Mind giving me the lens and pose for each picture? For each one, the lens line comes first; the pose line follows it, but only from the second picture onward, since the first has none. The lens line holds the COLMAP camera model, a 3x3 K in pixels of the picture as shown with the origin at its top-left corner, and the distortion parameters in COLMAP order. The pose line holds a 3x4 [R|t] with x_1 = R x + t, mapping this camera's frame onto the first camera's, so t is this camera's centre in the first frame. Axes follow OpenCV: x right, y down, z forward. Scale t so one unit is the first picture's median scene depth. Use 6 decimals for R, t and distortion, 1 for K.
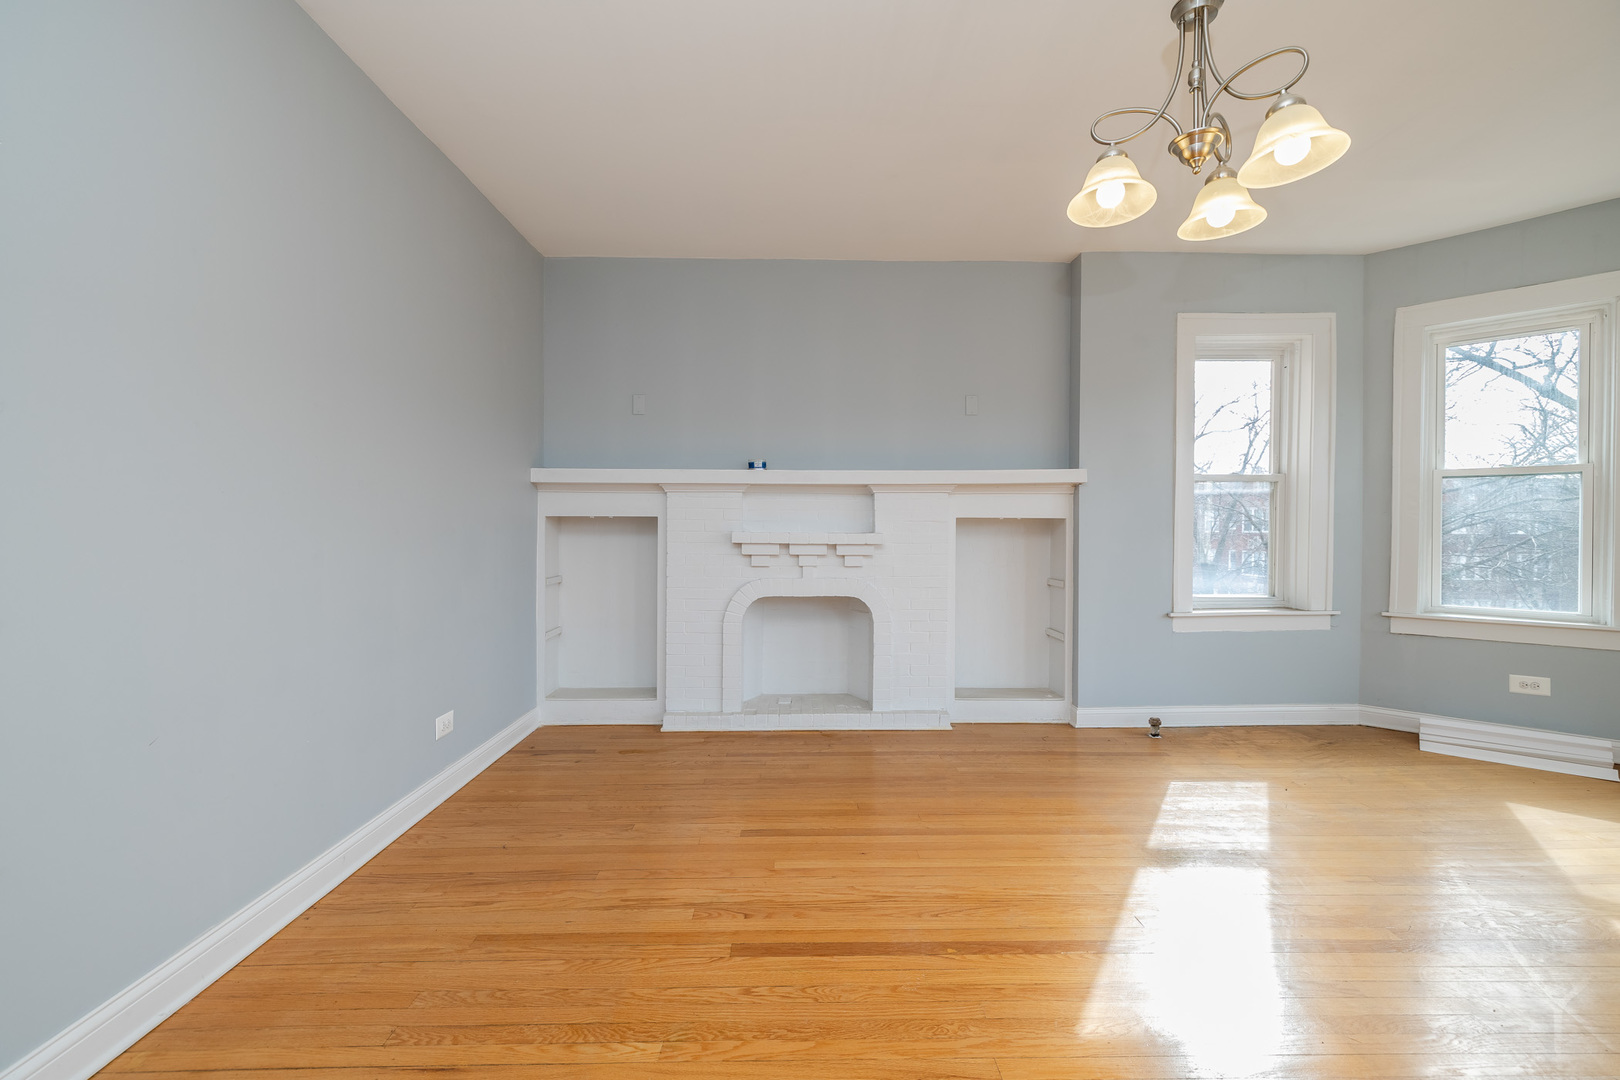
lens RADIAL K [[710.0, 0, 701.1], [0, 710.0, 537.6], [0, 0, 1]] dist [0.001935, 0.000641]
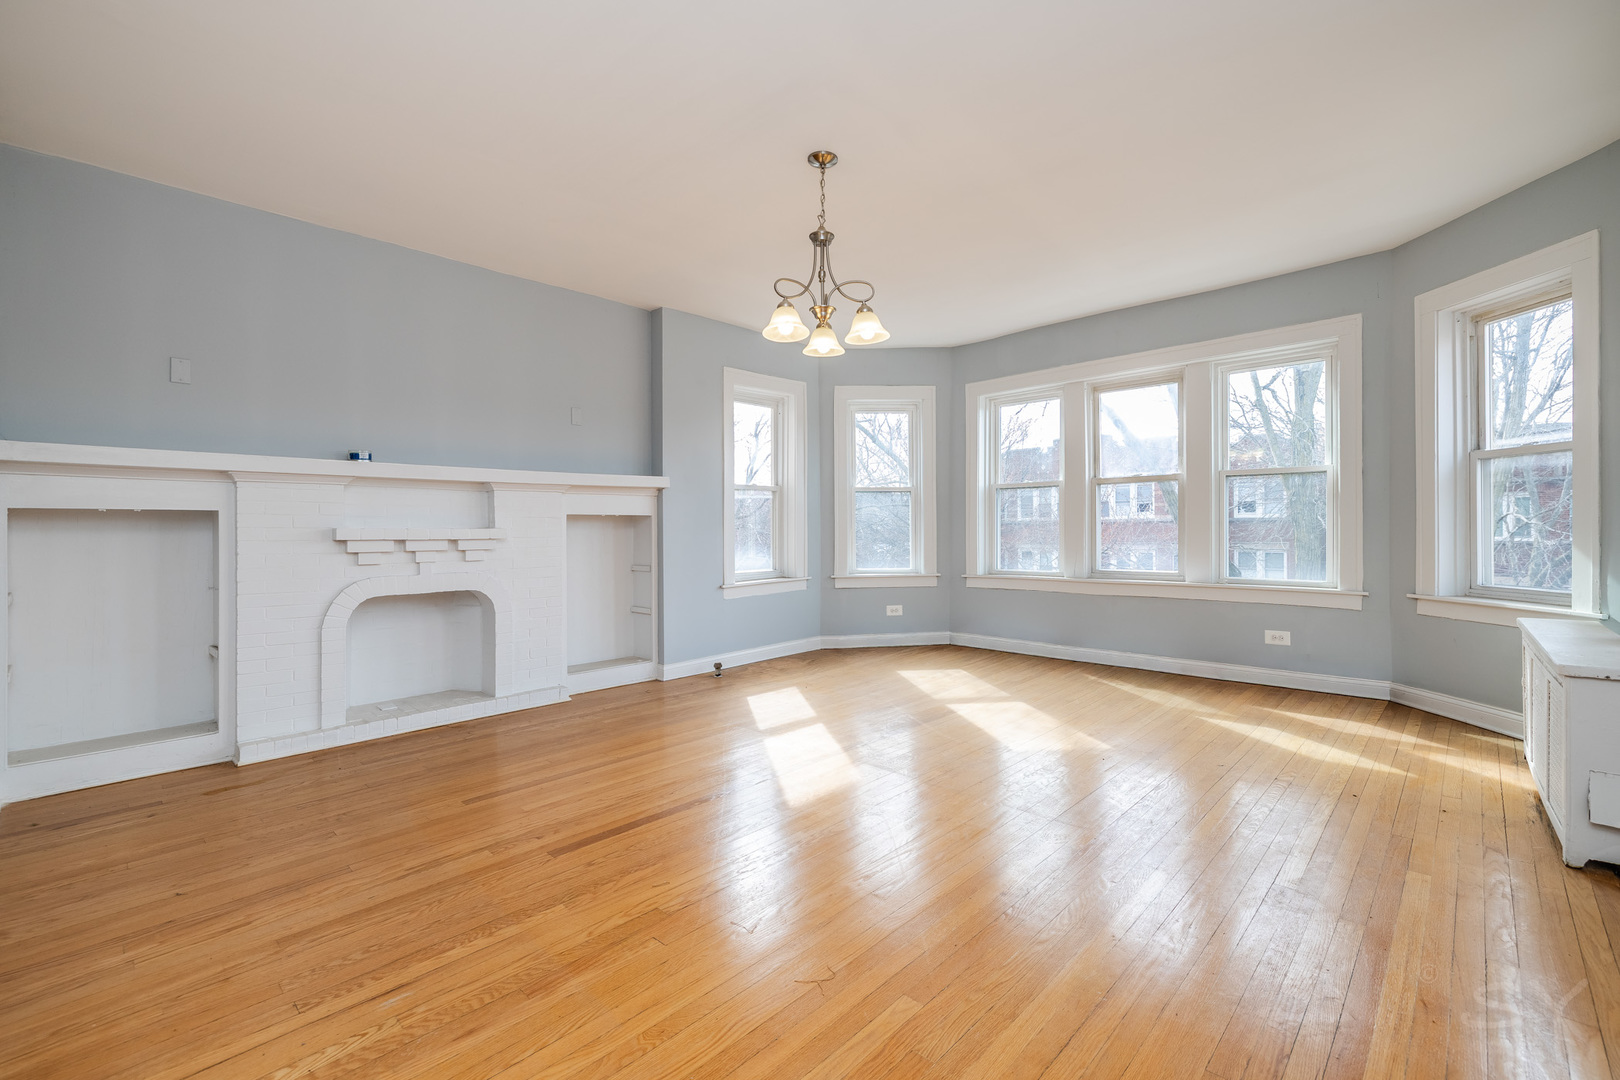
lens RADIAL K [[682.5, 0, 813.1], [0, 682.5, 530.1], [0, 0, 1]] dist [0.001538, 0.000332]
pose [[0.712978, -0.009262, 0.701125, -0.132543], [0.013257, 0.999912, -0.000273, 0.002985], [-0.701061, 0.009490, 0.713038, -0.055470]]
